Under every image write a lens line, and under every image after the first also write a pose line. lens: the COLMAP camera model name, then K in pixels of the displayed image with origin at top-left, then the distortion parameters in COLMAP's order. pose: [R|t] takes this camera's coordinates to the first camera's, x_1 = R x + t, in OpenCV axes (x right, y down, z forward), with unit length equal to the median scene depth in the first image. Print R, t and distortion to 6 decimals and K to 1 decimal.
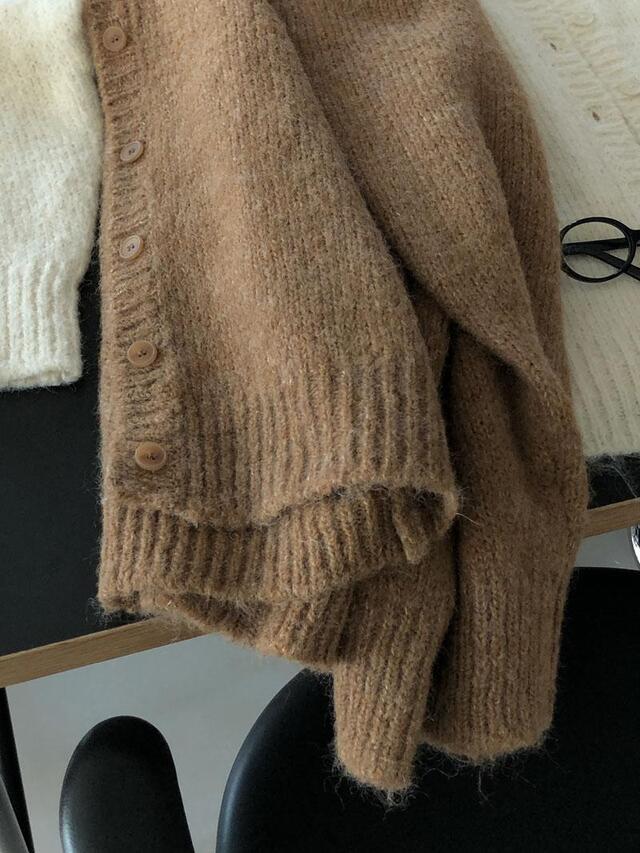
lens RADIAL K [[1188.9, 0, 317.3], [0, 1188.9, 433.8], [0, 0, 1]] dist [0.051708, 0.000000]
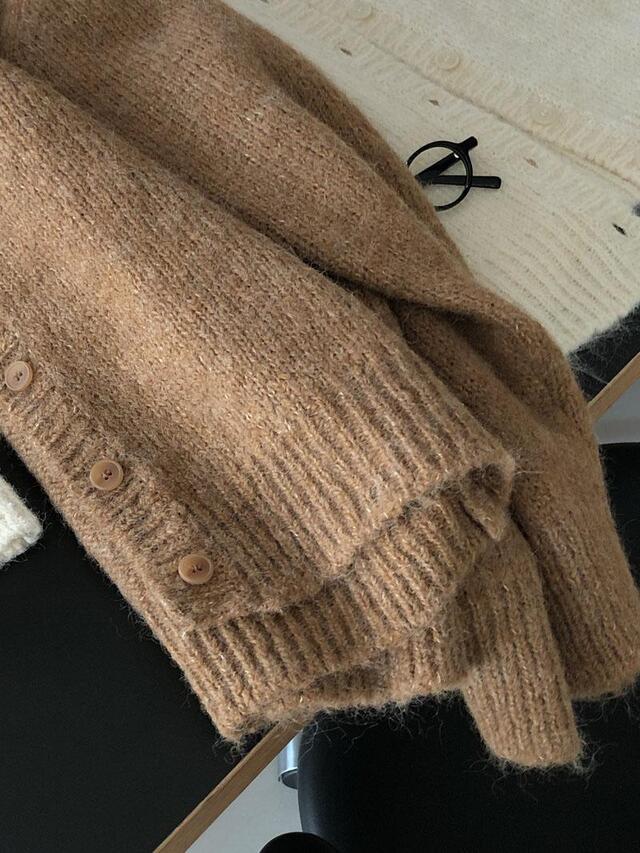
lens RADIAL K [[1308.1, 0, 319.2], [0, 1308.1, 419.6], [0, 0, 1]] dist [0.053844, 0.000000]
pose [[0.861841, -0.436402, 0.258424, -0.259885], [0.436898, 0.897592, 0.058721, -0.098107], [-0.257586, 0.062297, 0.964245, 0.004636]]
